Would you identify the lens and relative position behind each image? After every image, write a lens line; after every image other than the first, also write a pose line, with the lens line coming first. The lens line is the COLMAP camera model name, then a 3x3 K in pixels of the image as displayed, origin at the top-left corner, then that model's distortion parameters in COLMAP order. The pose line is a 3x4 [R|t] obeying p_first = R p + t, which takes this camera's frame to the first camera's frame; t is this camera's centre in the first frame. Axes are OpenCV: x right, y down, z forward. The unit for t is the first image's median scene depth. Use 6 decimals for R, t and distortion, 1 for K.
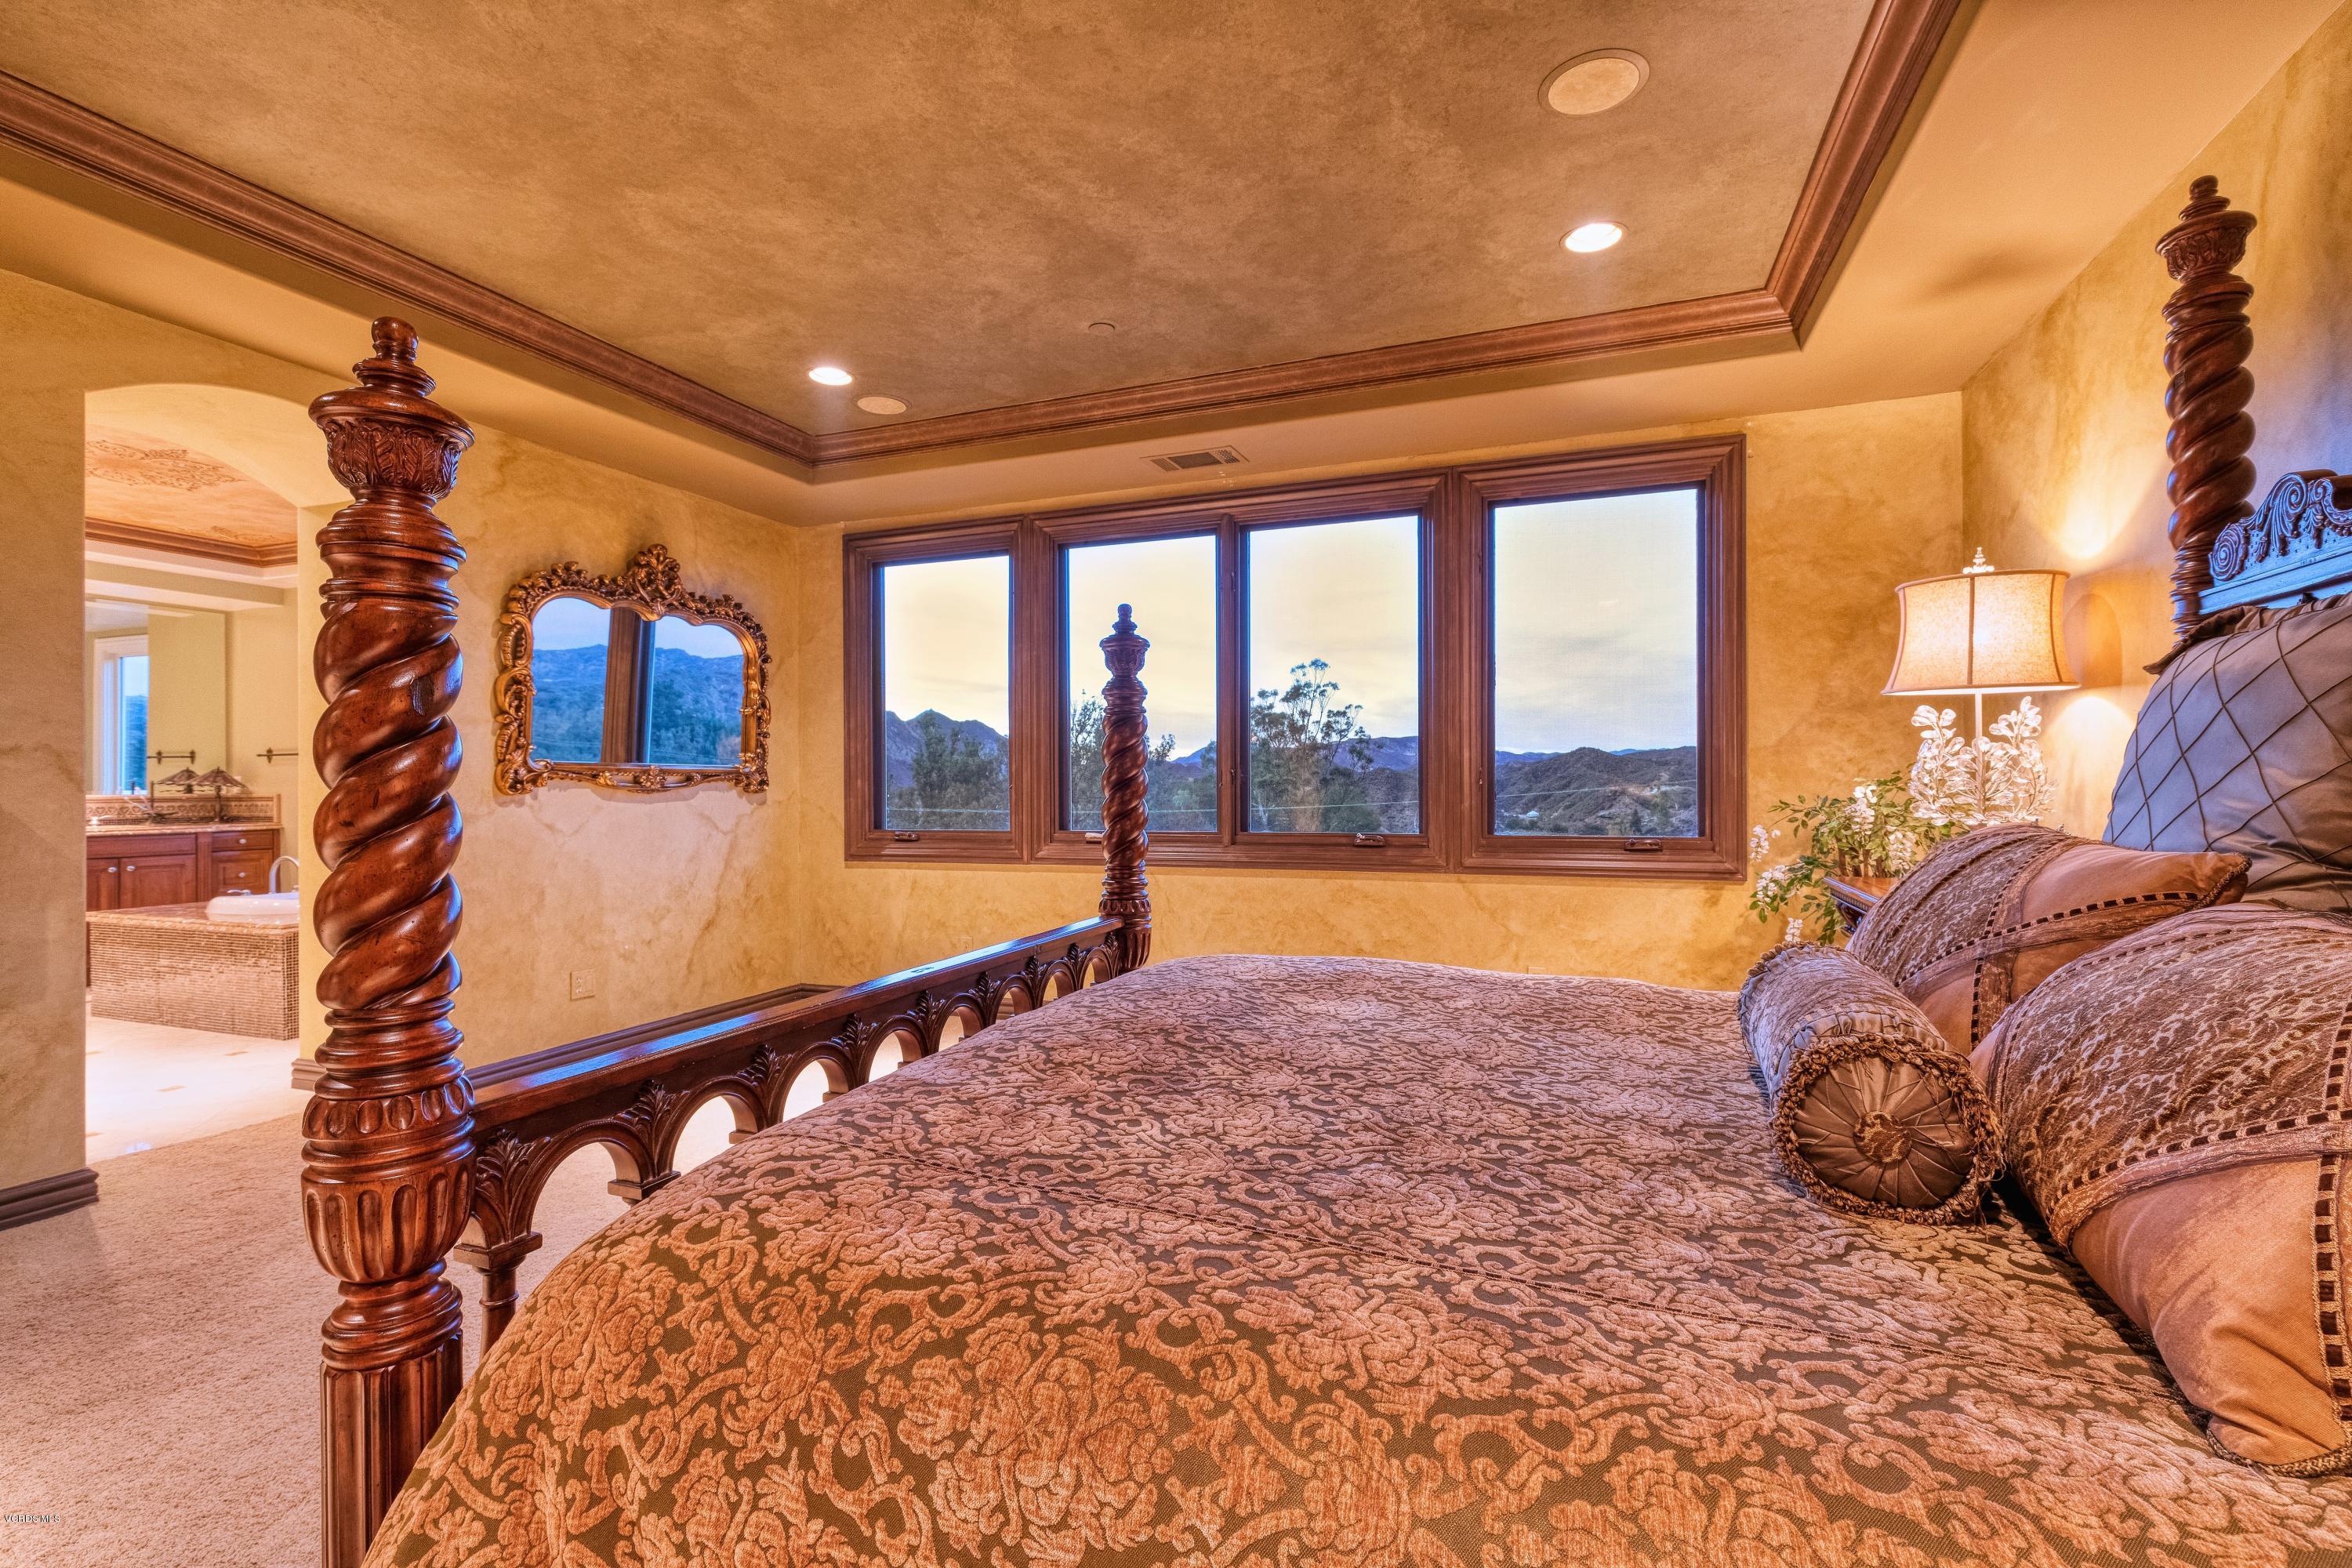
lens RADIAL K [[1074.6, 0, 1180.1], [0, 1074.6, 785.5], [0, 0, 1]] dist [-0.002268, 0.000290]
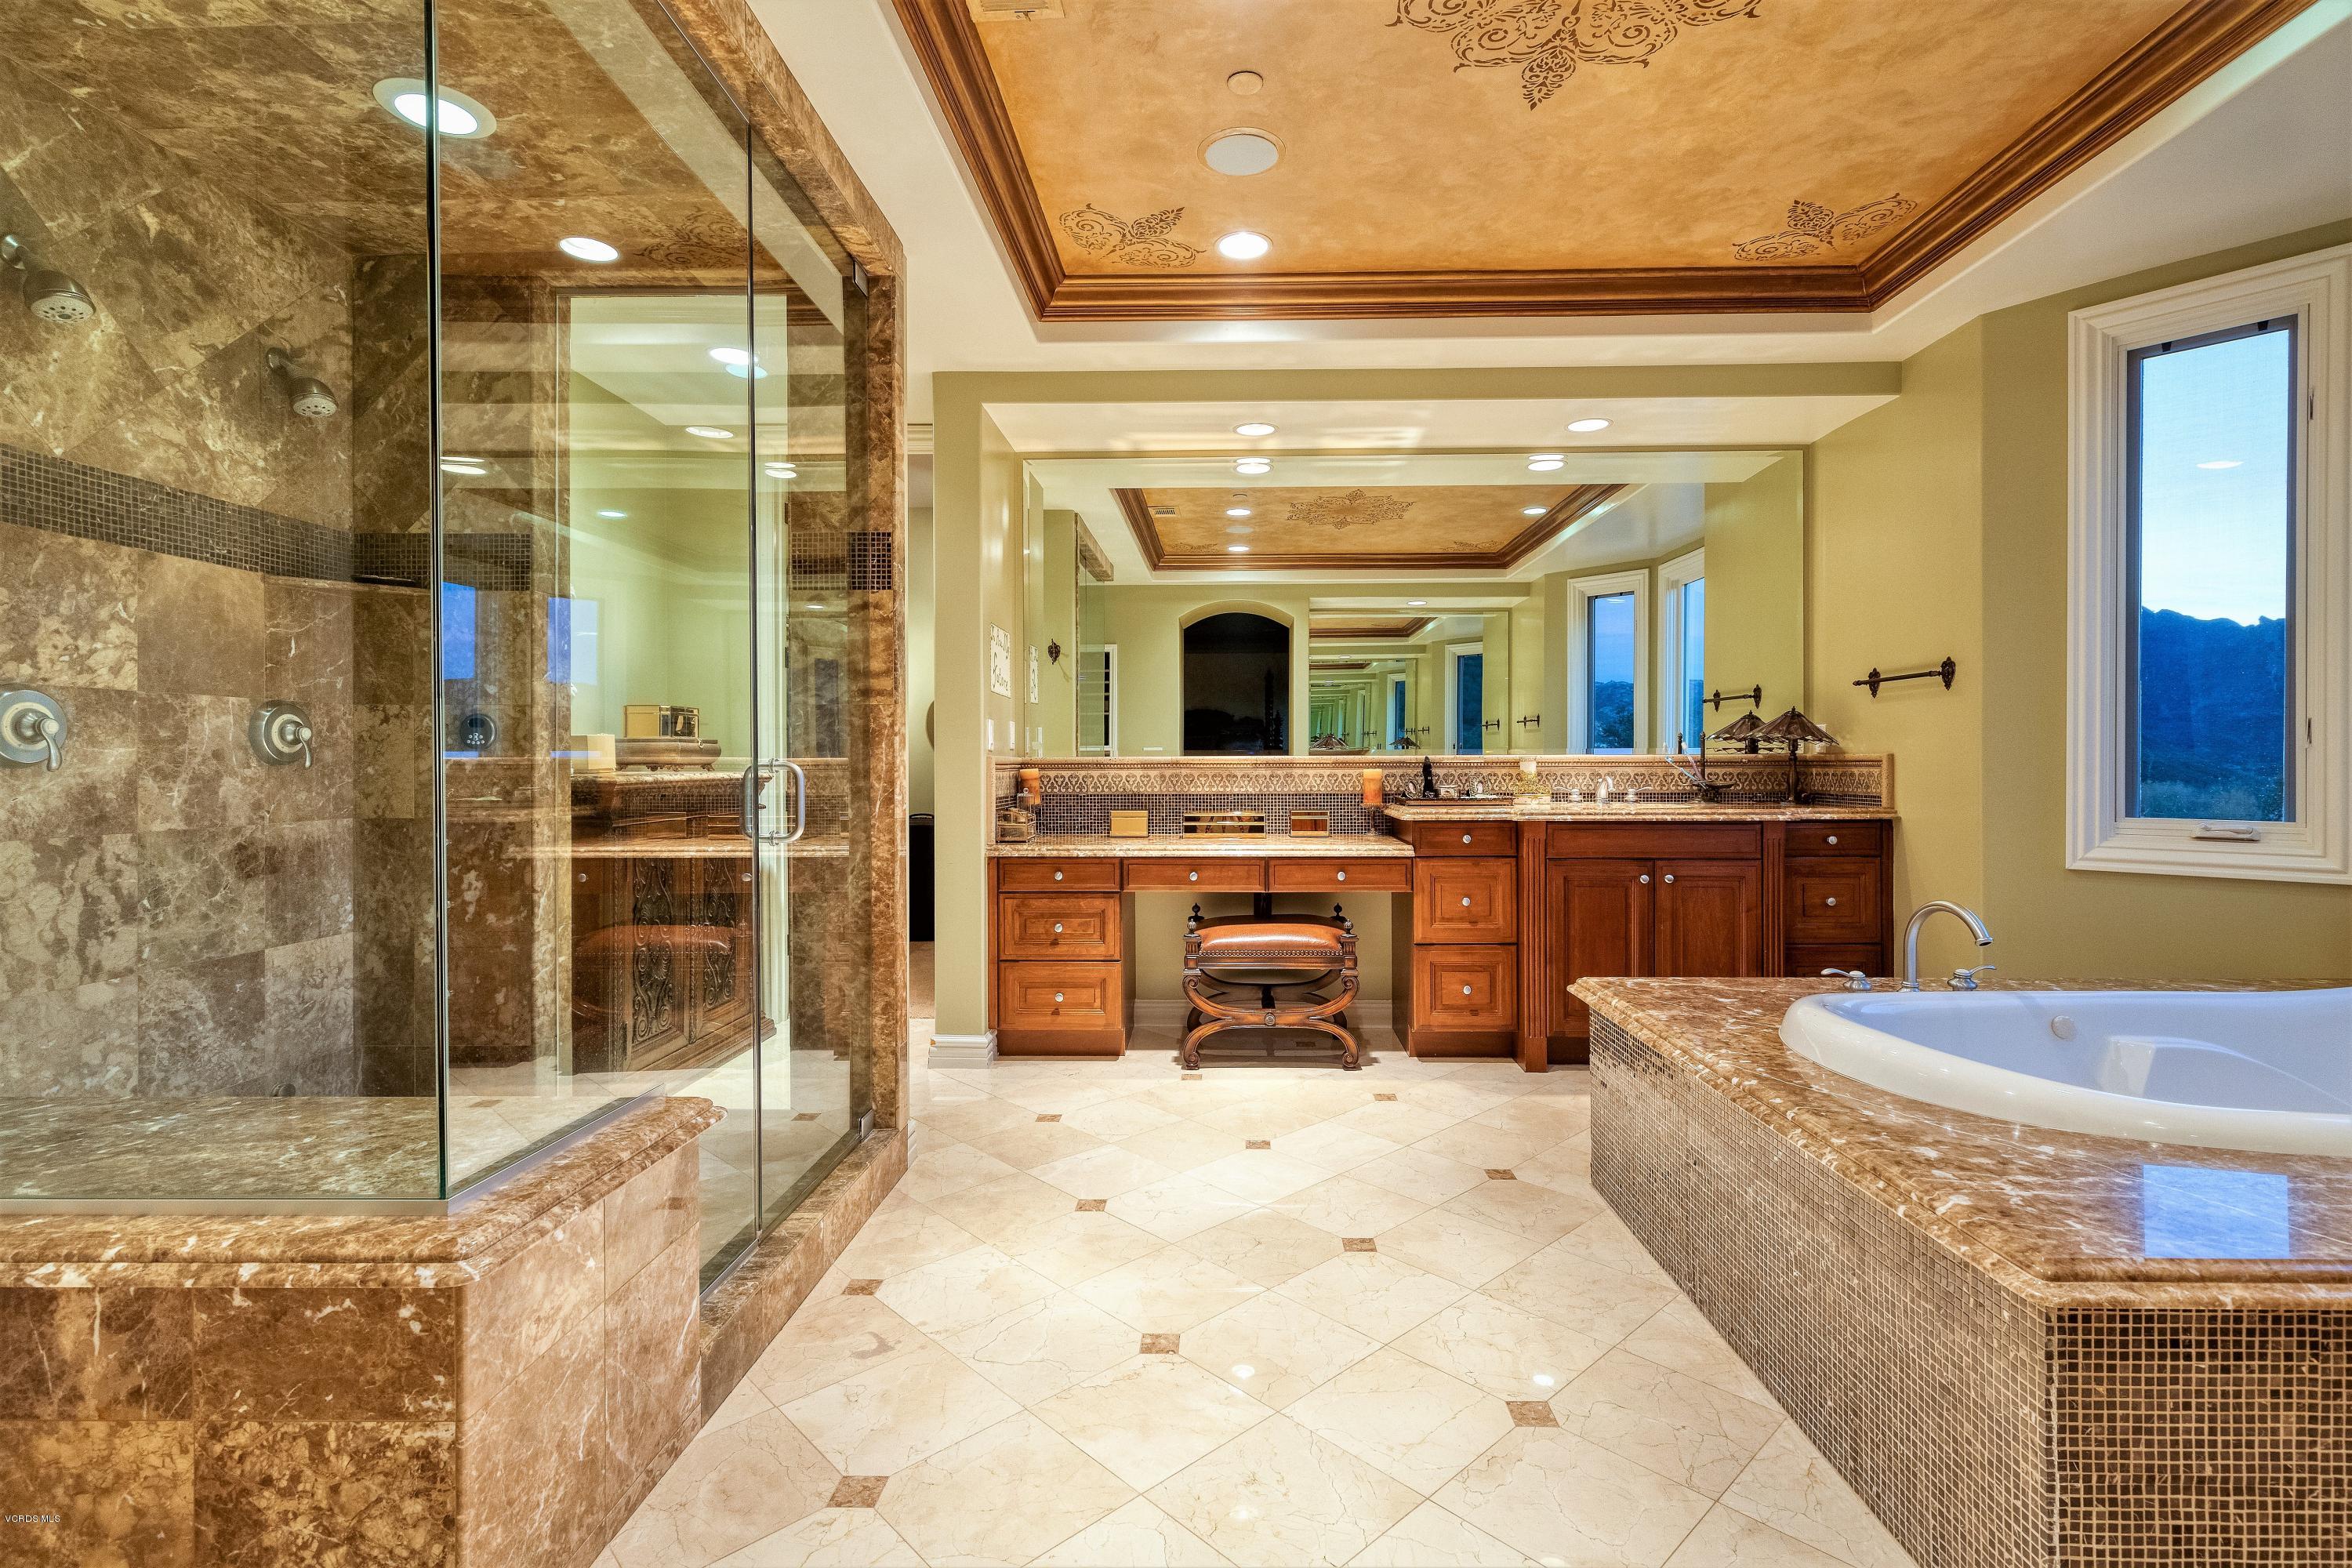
lens RADIAL K [[1074.6, 0, 1187.0], [0, 1074.6, 770.7], [0, 0, 1]] dist [-0.002268, 0.000290]
pose [[0.329069, 0.011916, -0.944231, -0.447070], [0.005234, 0.999882, 0.014443, 0.006854], [0.944292, -0.009694, 0.328967, 0.489250]]
